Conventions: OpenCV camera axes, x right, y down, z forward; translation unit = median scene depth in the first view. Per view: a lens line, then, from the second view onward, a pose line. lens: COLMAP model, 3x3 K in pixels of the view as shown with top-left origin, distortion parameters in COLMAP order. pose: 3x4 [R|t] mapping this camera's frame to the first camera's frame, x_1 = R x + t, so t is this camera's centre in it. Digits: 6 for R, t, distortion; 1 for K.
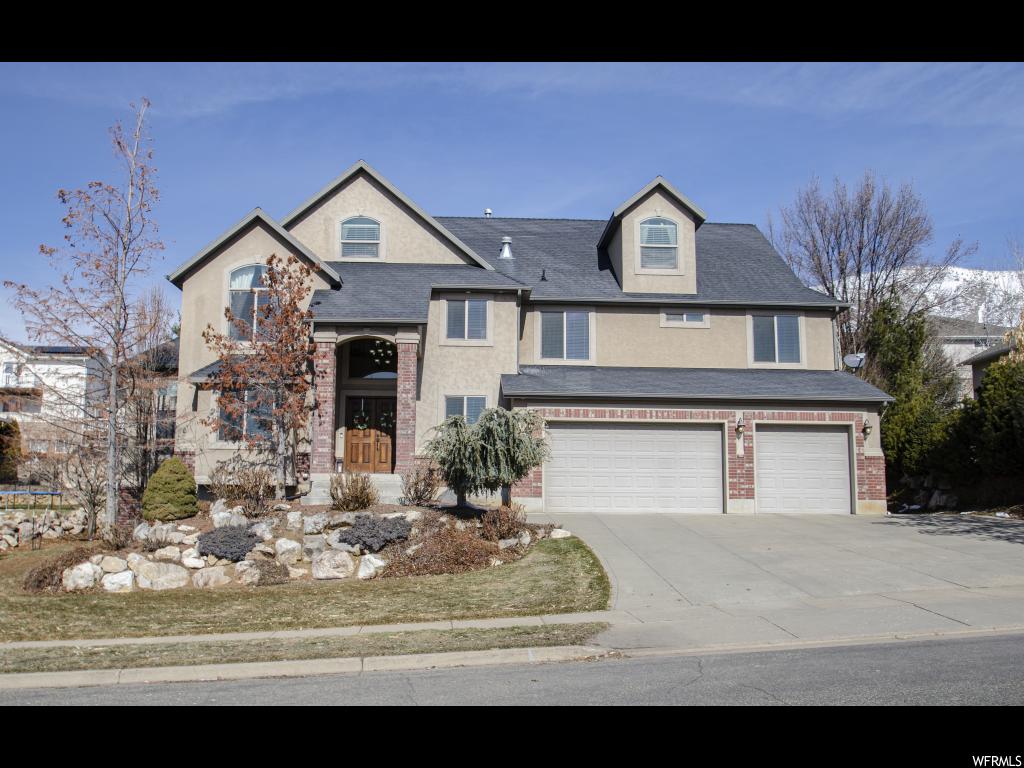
lens RADIAL K [[923.9, 0, 512.0], [0, 923.9, 384.0], [0, 0, 1]] dist [-0.050428, -0.003710]
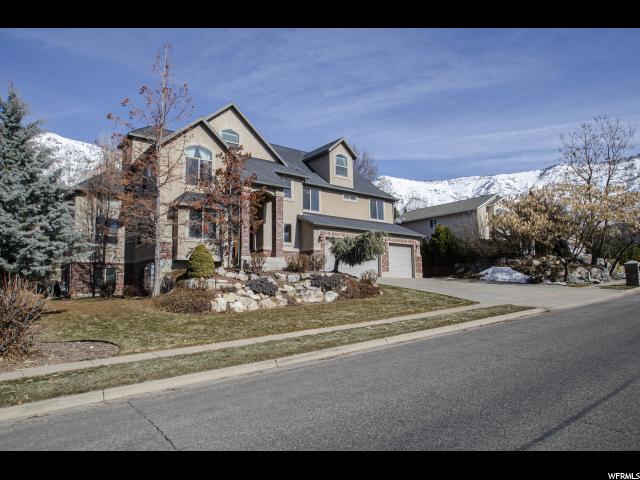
lens RADIAL K [[434.3, 0, 320.0], [0, 434.3, 240.0], [0, 0, 1]] dist [0.001946, 0.000328]
pose [[0.817915, 0.053546, 0.572842, -0.553267], [-0.068514, 0.997640, 0.004572, 0.041169], [-0.571246, -0.042987, 0.819653, 0.110103]]
